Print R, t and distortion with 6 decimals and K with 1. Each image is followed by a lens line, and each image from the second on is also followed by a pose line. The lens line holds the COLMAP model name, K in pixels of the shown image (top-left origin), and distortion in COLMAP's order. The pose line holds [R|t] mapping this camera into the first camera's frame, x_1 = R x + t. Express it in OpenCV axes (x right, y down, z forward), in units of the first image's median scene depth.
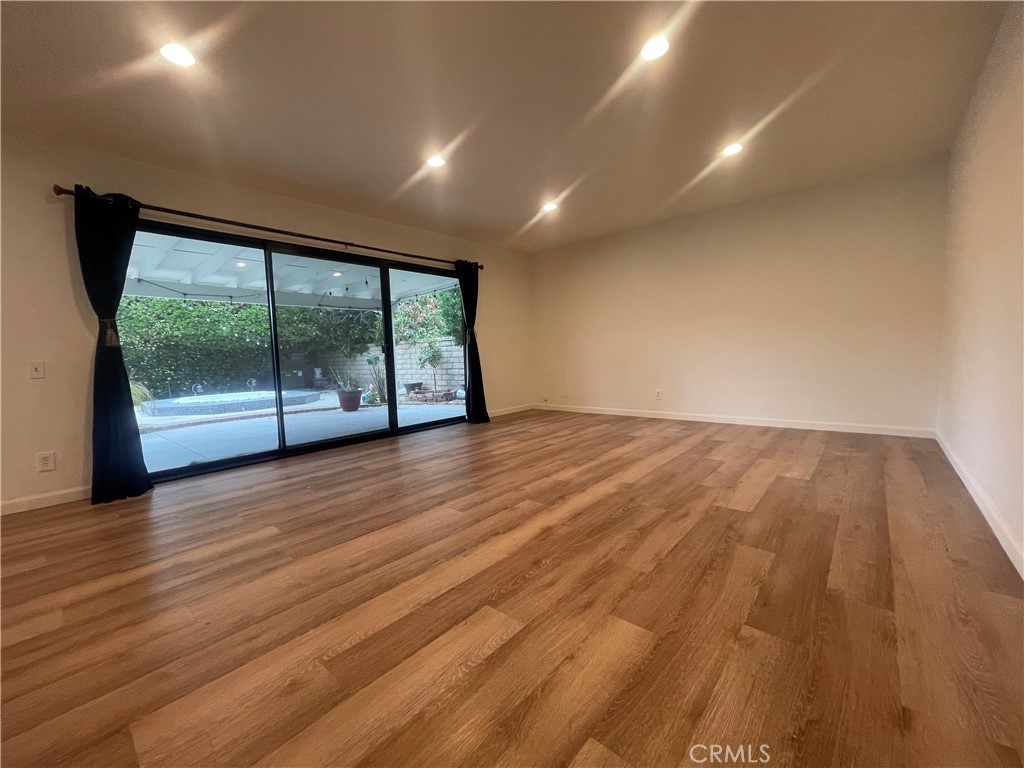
lens RADIAL K [[409.6, 0, 512.2], [0, 409.6, 386.5], [0, 0, 1]] dist [-0.001781, -0.000425]
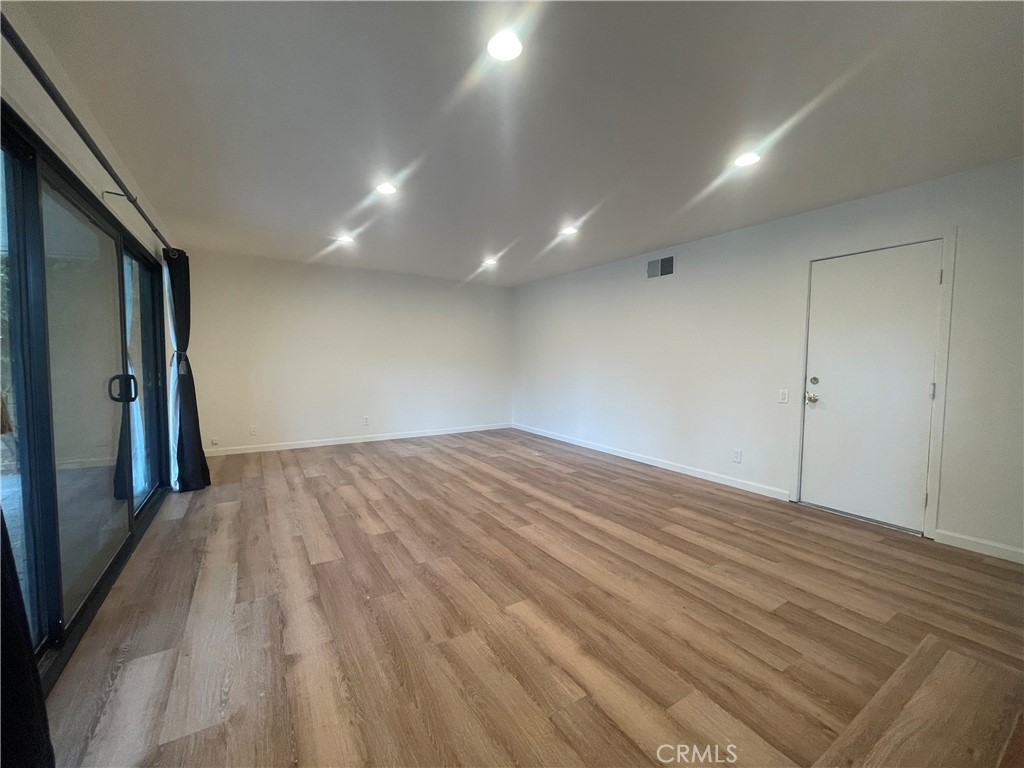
lens RADIAL K [[409.6, 0, 509.6], [0, 409.6, 384.2], [0, 0, 1]] dist [-0.001781, -0.000425]
pose [[0.294706, -0.020986, 0.955358, -1.332375], [0.057876, 0.998315, 0.004076, -0.134681], [-0.953834, 0.054091, 0.295424, 0.661173]]
